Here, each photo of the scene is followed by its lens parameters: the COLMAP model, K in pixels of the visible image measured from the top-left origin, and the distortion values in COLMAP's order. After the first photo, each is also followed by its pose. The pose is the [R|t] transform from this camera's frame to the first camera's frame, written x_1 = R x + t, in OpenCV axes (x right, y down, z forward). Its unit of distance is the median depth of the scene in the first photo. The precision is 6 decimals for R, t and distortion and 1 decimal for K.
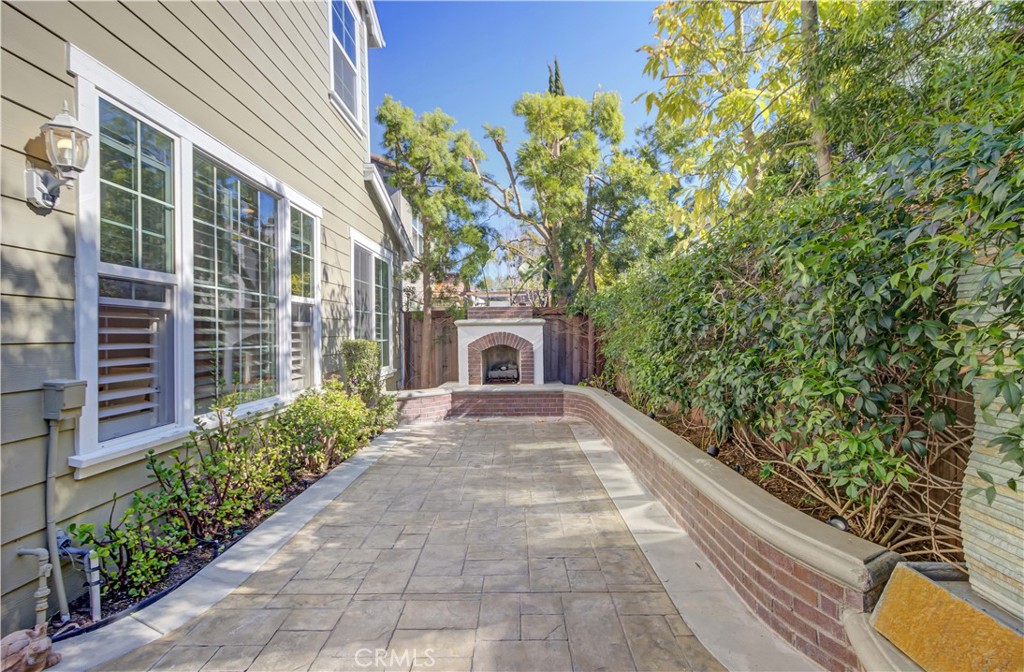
lens RADIAL K [[465.5, 0, 508.5], [0, 465.5, 329.7], [0, 0, 1]] dist [-0.023506, 0.000689]
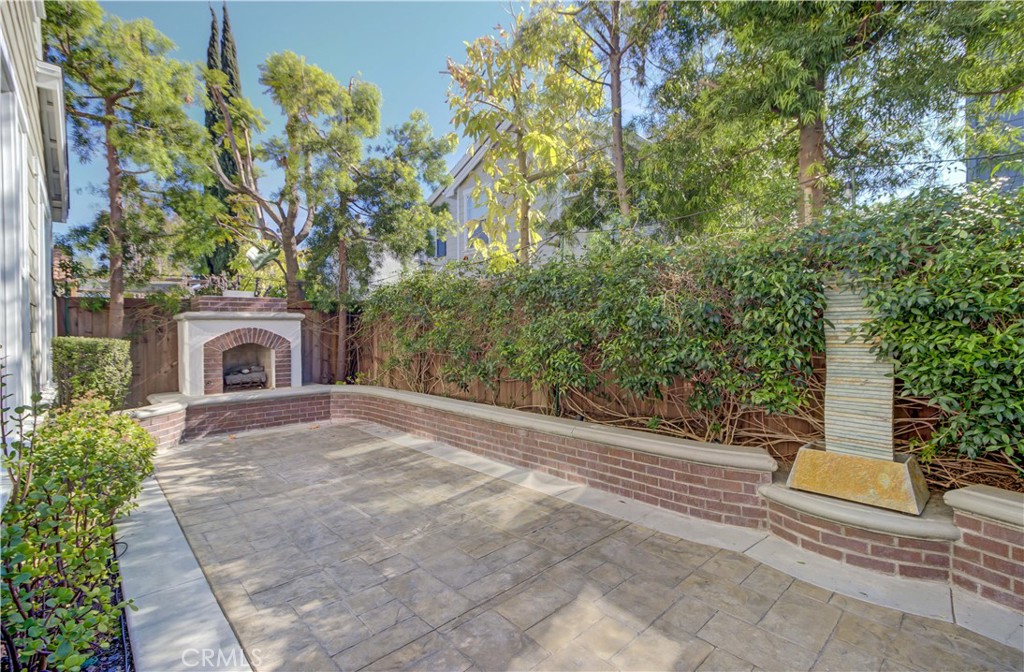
lens RADIAL K [[465.5, 0, 508.5], [0, 465.5, 329.7], [0, 0, 1]] dist [-0.023506, 0.000689]
pose [[0.721531, -0.000146, 0.692382, -0.262532], [-0.005259, 0.999970, 0.005692, 0.001142], [-0.692362, -0.007748, 0.721508, 0.089668]]
